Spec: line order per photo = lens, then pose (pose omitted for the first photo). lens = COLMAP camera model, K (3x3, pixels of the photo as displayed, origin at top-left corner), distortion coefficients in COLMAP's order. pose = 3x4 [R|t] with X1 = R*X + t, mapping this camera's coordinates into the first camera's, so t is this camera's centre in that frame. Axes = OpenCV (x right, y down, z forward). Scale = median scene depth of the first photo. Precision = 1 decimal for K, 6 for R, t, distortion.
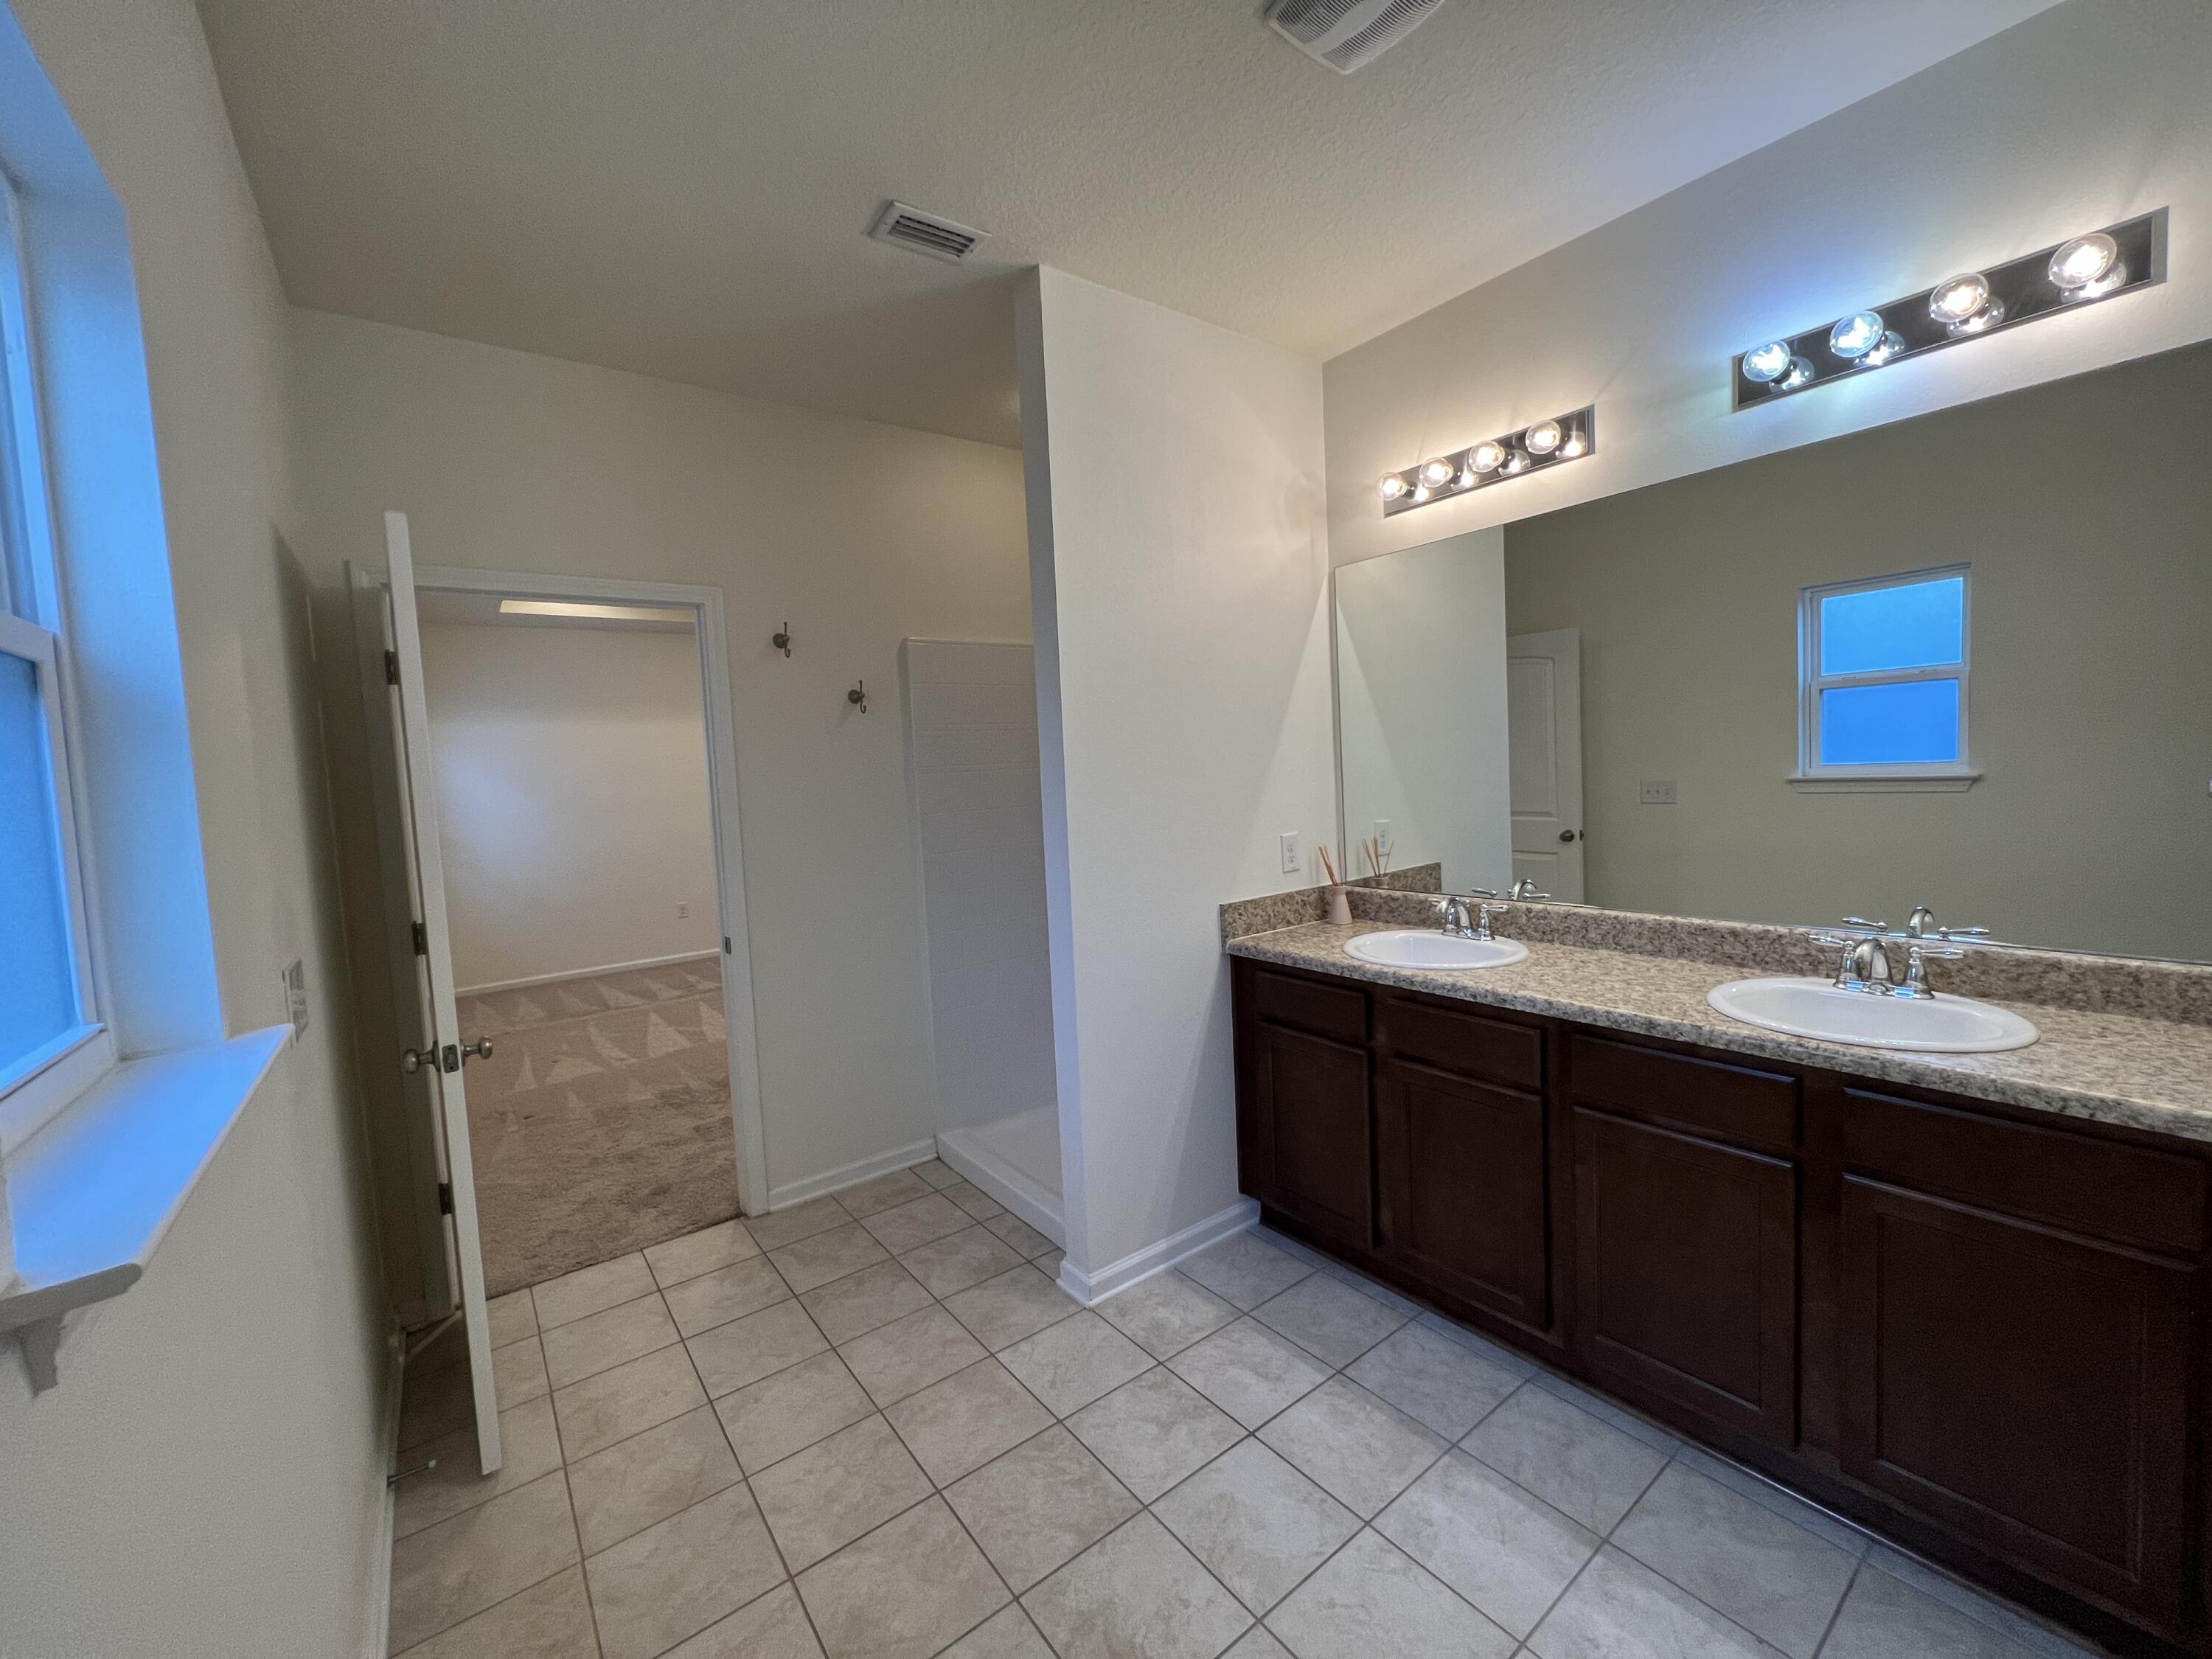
lens RADIAL K [[862.8, 0, 1105.0], [0, 862.8, 824.1], [0, 0, 1]] dist [-0.001711, -0.000260]
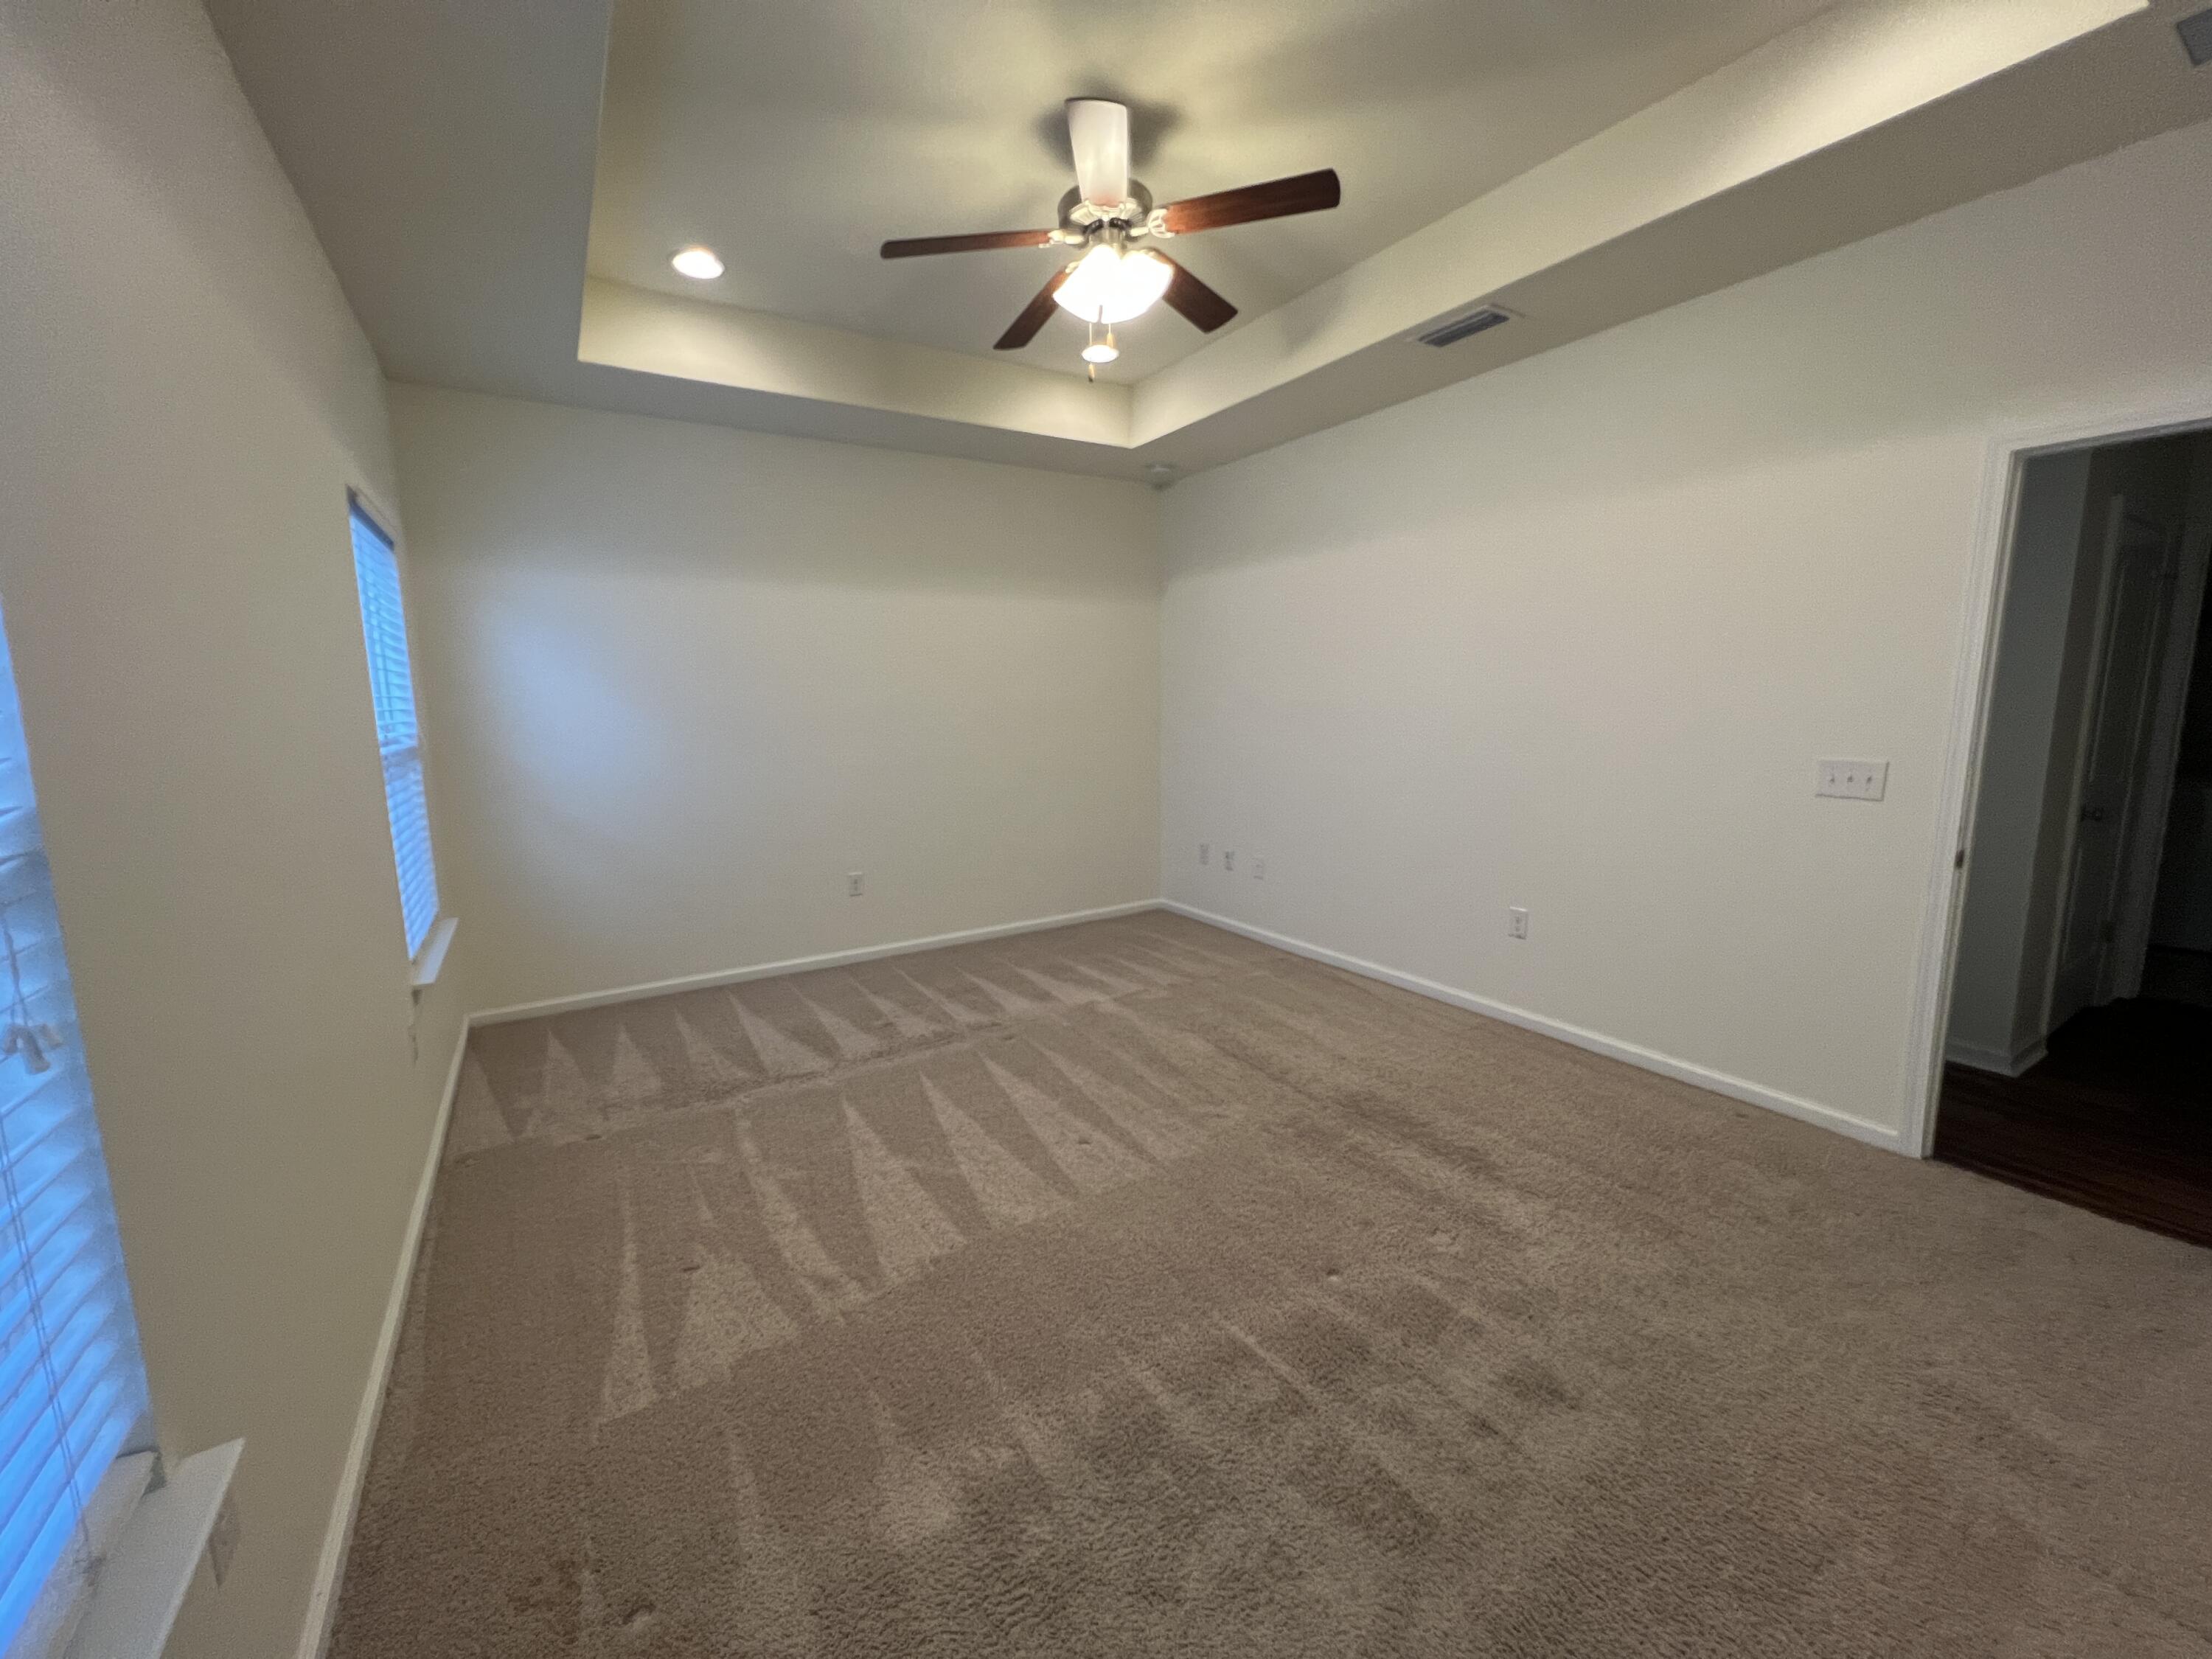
lens RADIAL K [[862.8, 0, 1094.0], [0, 862.8, 818.0], [0, 0, 1]] dist [-0.001711, -0.000260]
pose [[0.994695, 0.049432, -0.090218, -0.927024], [-0.042216, 0.995884, 0.080209, -0.030723], [0.093811, -0.075975, 0.992687, 1.372006]]
